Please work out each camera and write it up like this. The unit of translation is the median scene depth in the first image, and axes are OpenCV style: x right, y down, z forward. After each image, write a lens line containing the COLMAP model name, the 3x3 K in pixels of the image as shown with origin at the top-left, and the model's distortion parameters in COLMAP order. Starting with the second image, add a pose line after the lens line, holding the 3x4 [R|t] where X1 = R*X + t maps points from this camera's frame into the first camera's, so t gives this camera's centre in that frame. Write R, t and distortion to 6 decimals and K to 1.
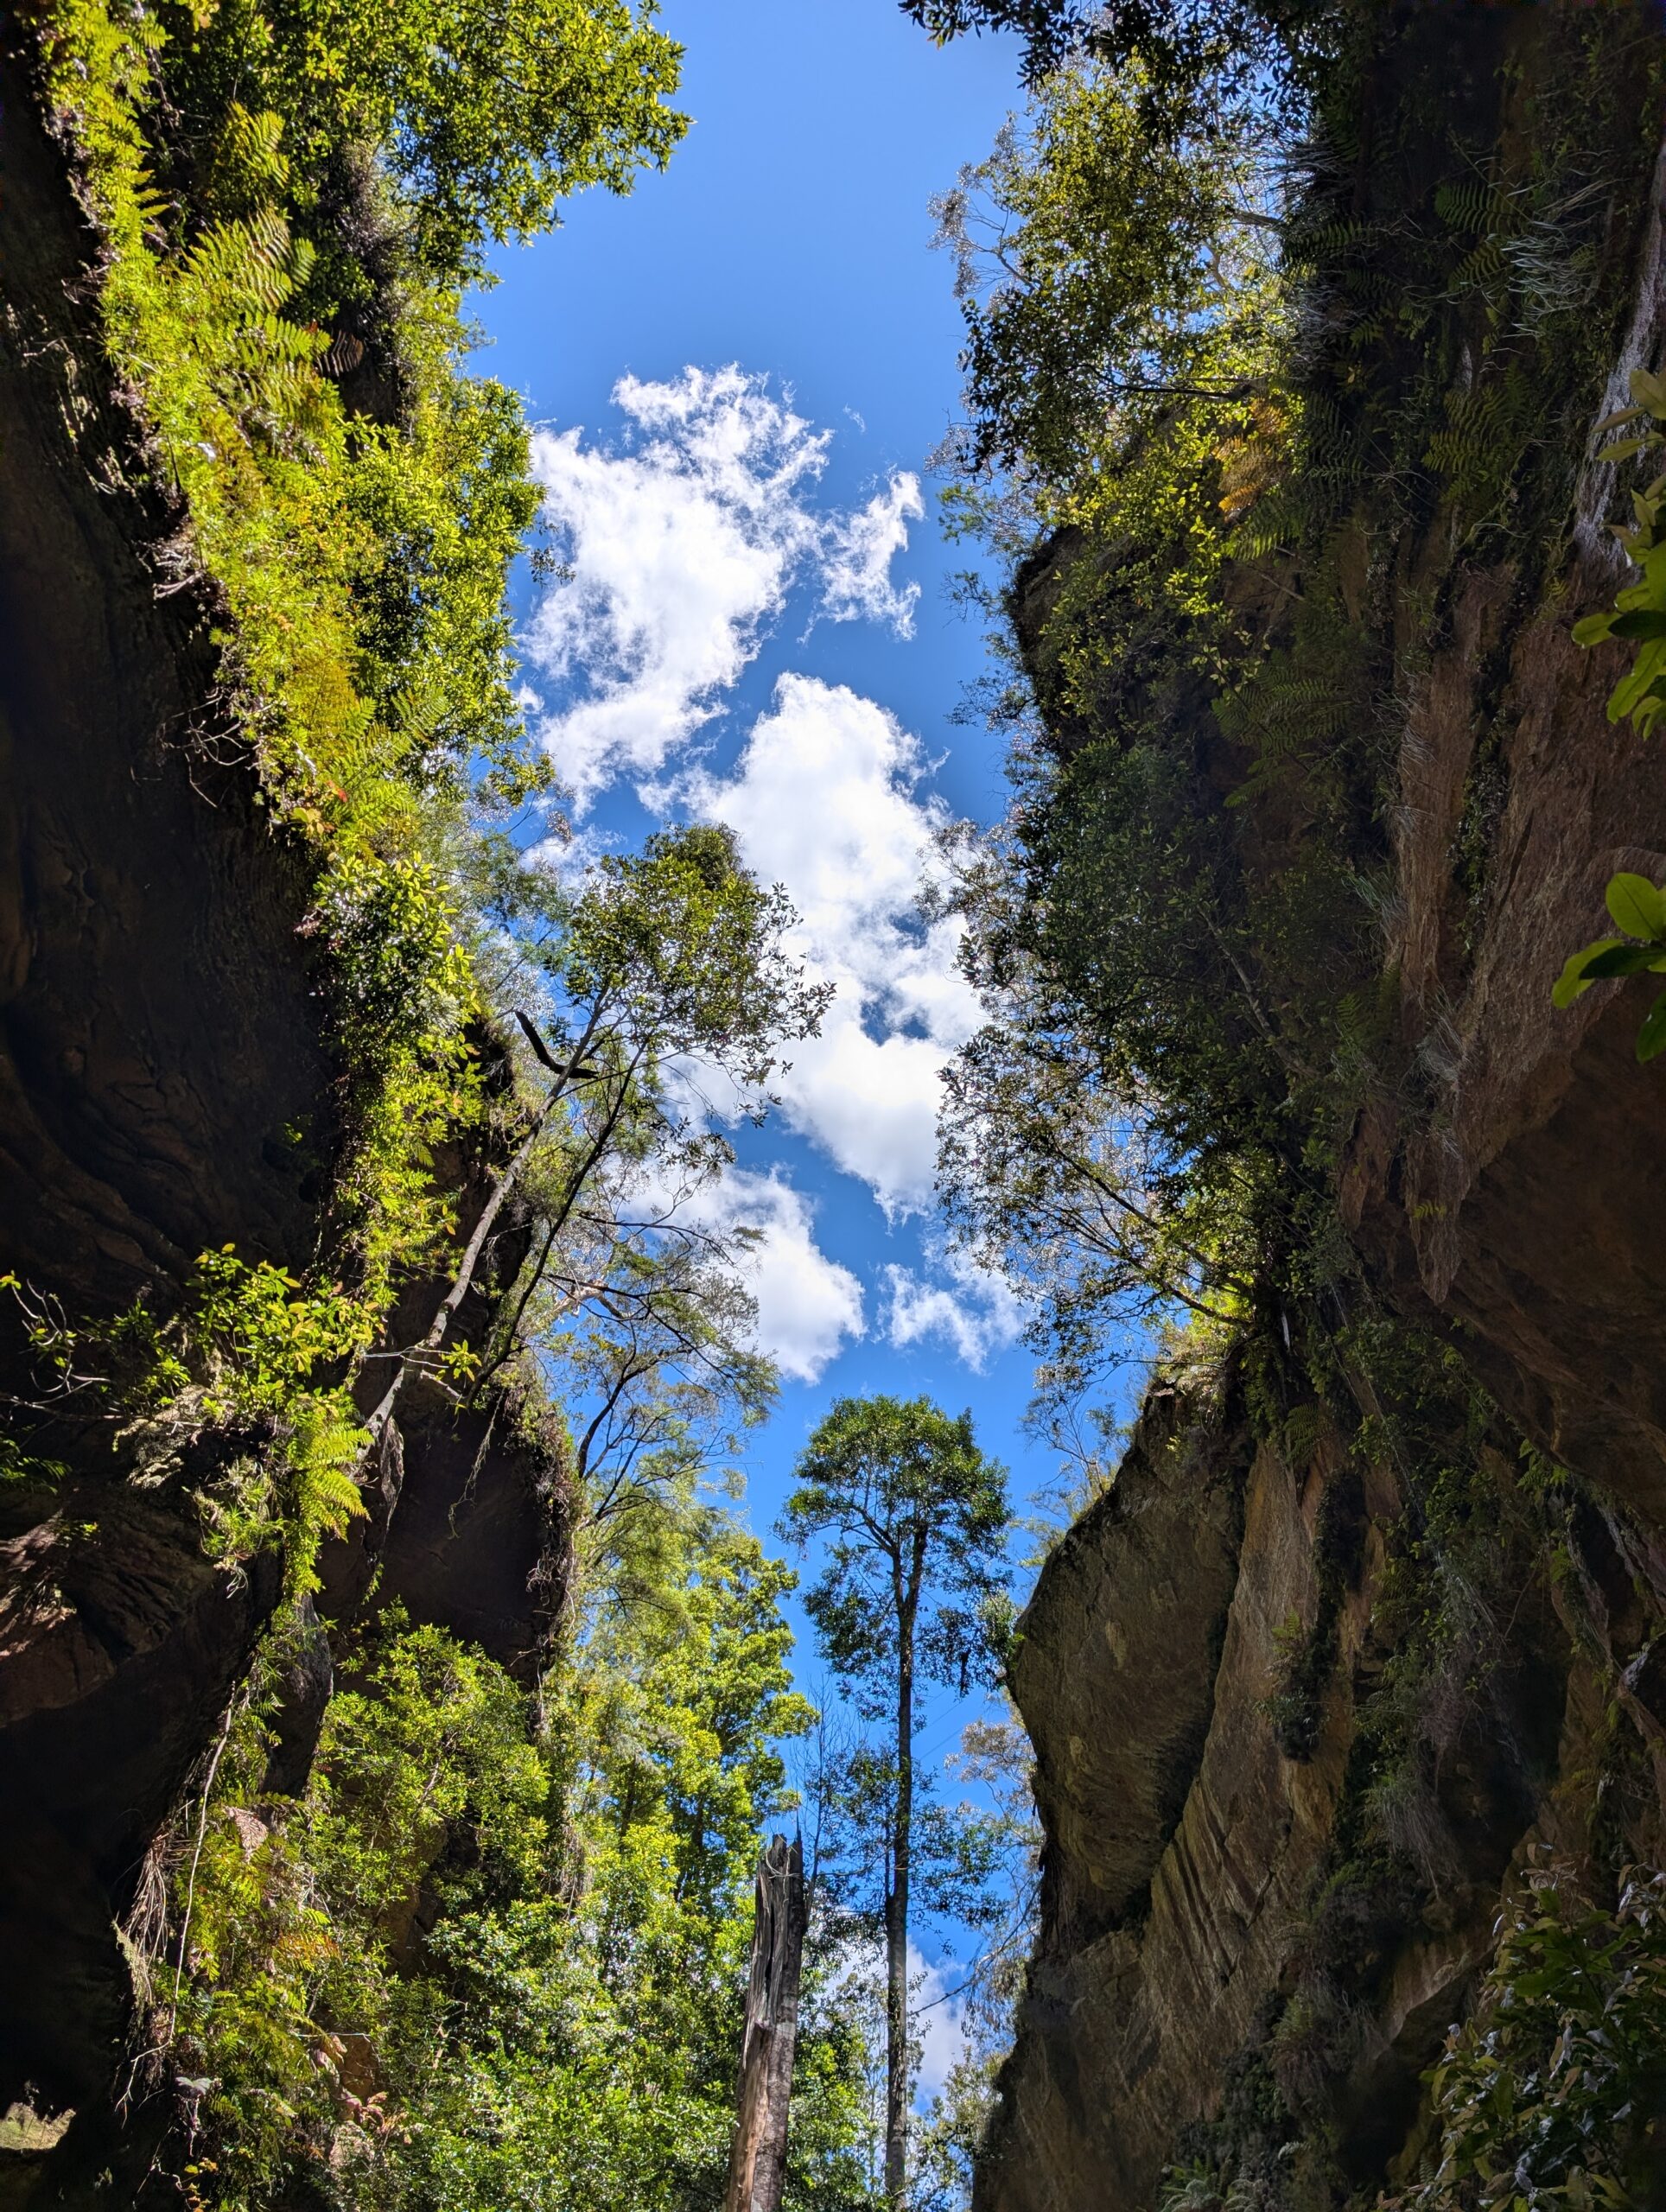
lens RADIAL K [[1591.4, 0, 833.0], [0, 1591.4, 1106.0], [0, 0, 1]] dist [0.011637, -0.004131]
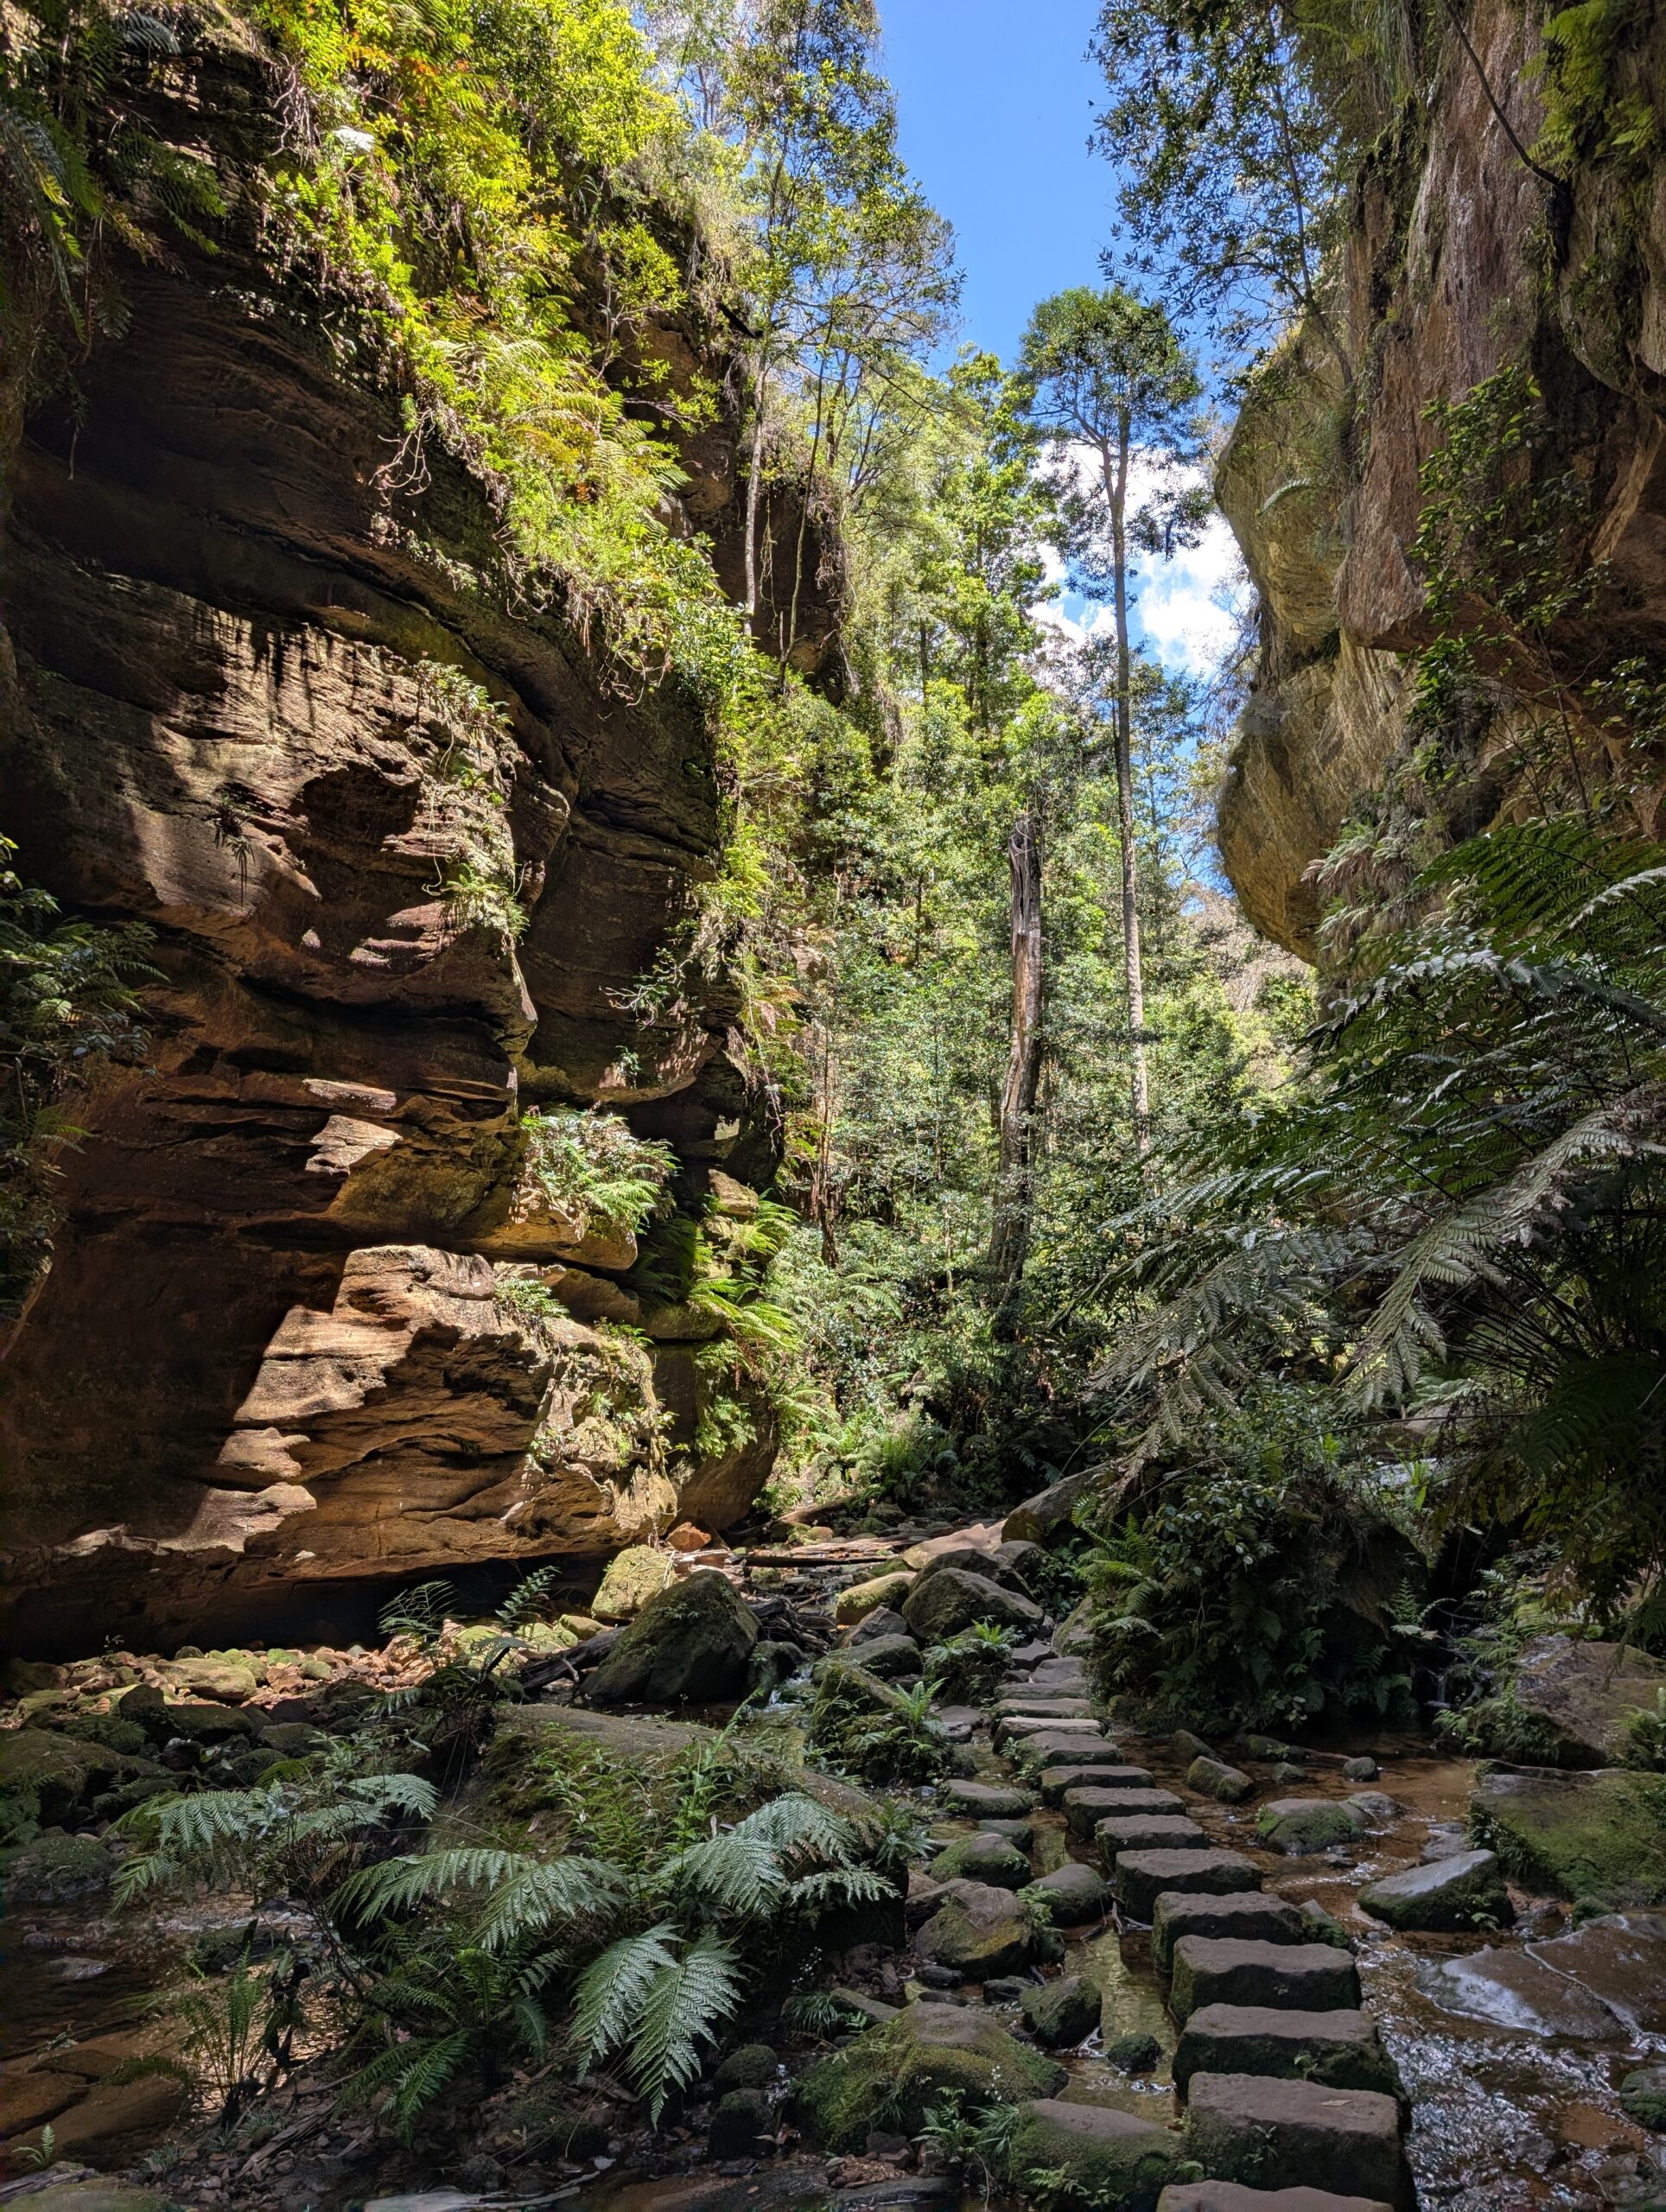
lens RADIAL K [[1591.4, 0, 833.0], [0, 1591.4, 1106.0], [0, 0, 1]] dist [0.011637, -0.004131]
pose [[0.969817, -0.098164, -0.223203, 0.061471], [0.231542, 0.657731, 0.716784, -0.300191], [0.076445, -0.746829, 0.660607, -0.166439]]
